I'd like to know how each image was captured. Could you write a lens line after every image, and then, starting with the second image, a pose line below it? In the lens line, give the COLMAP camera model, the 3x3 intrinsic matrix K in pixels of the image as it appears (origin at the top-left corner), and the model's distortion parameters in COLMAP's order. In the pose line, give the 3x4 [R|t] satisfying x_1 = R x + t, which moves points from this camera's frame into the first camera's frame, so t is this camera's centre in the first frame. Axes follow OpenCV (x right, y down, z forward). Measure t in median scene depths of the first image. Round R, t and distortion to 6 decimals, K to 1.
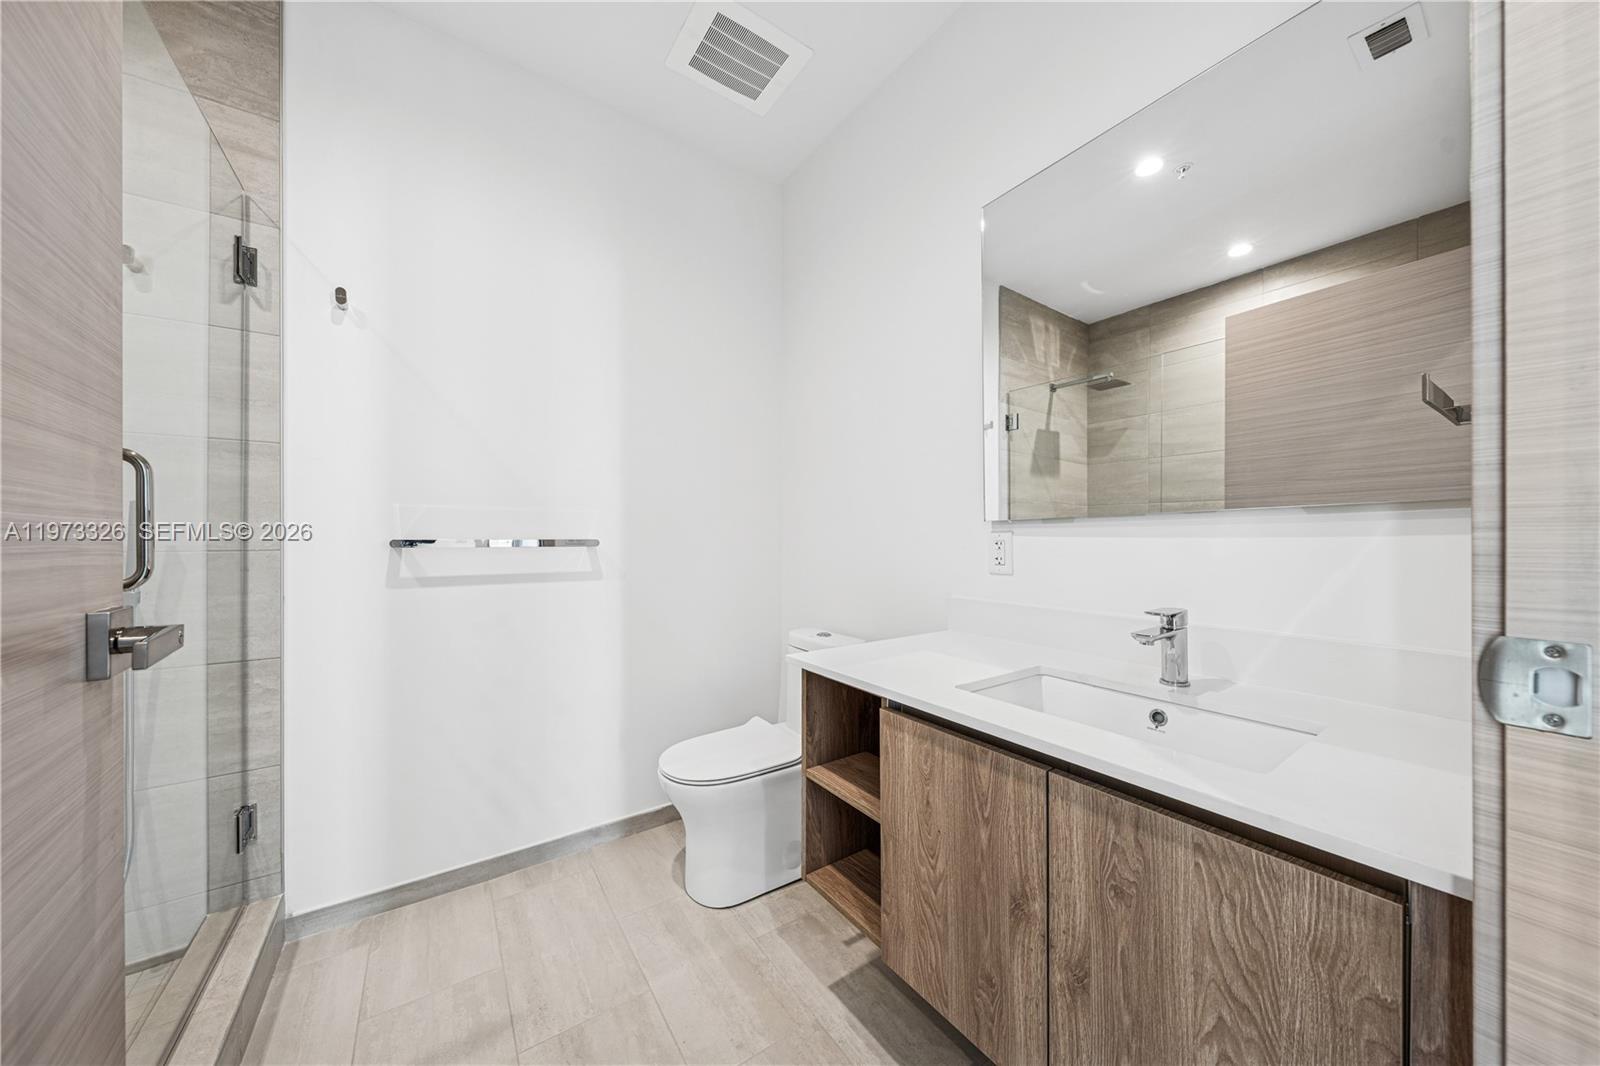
lens RADIAL K [[544.3, 0, 796.9], [0, 544.3, 539.7], [0, 0, 1]] dist [0.000149, 0.000016]
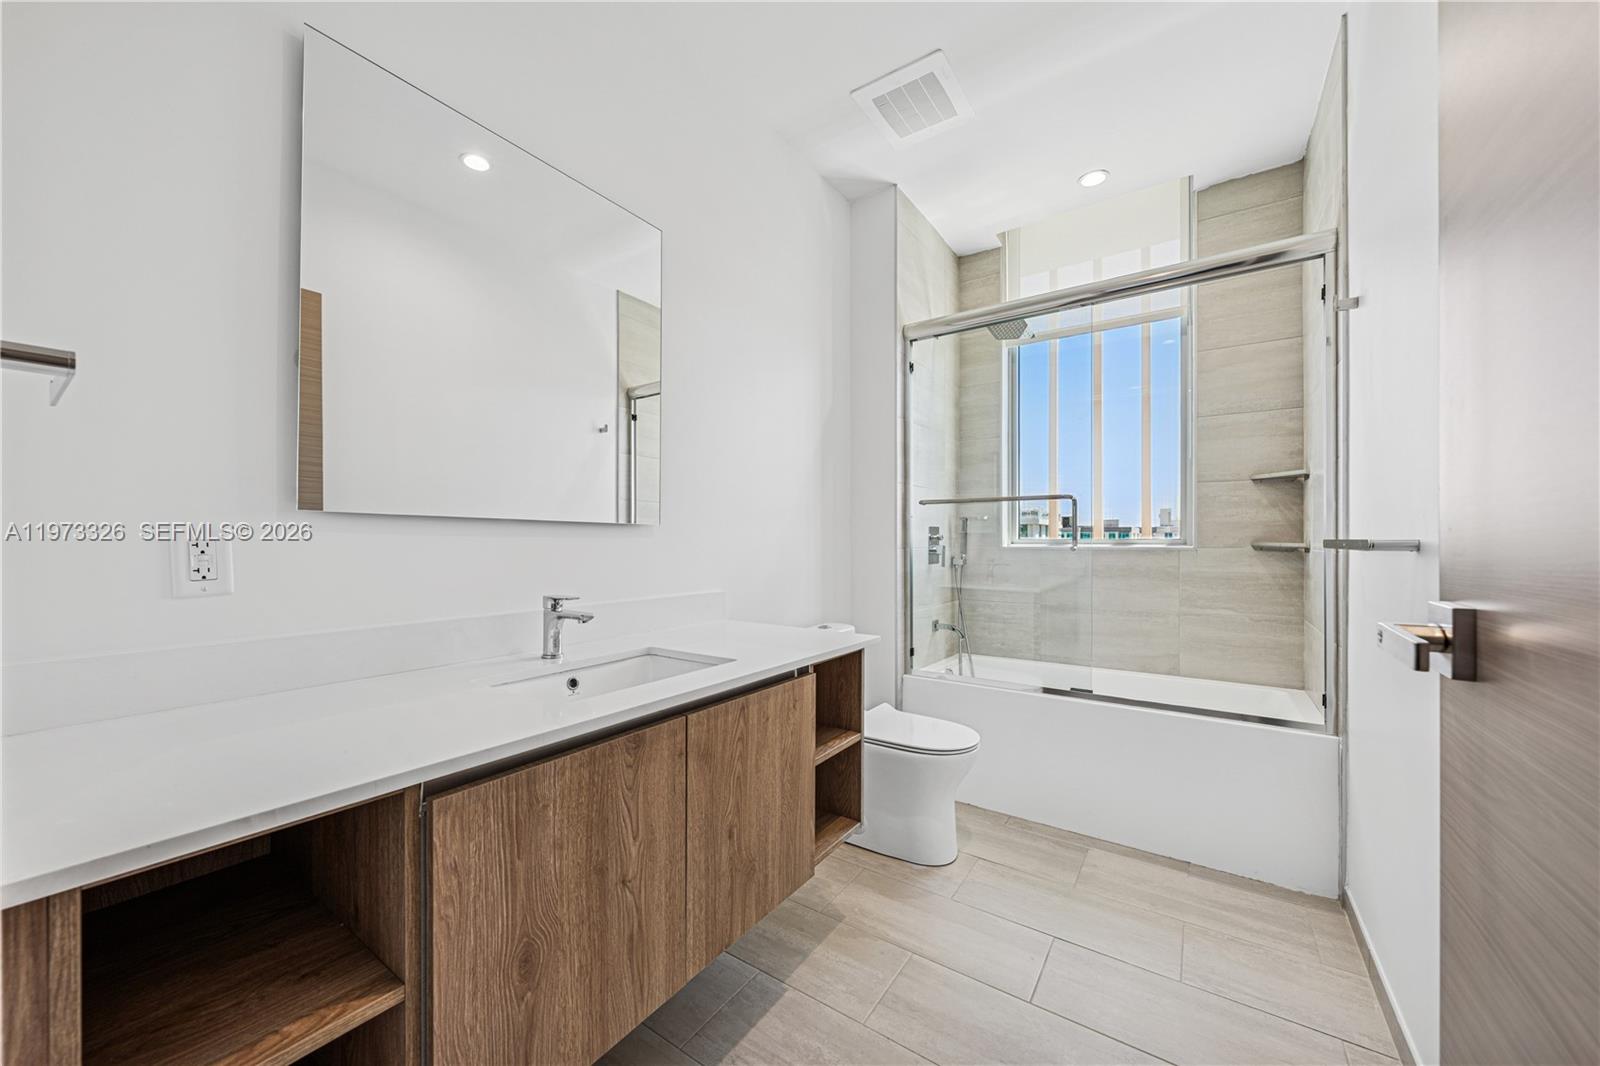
lens RADIAL K [[601.8, 0, 797.6], [0, 601.8, 538.6], [0, 0, 1]] dist [-0.000493, -0.000009]
pose [[-0.345513, 0.004279, 0.938404, -0.728083], [-0.006298, 0.999957, -0.006879, 0.000179], [-0.938393, -0.008287, -0.345471, 0.898110]]
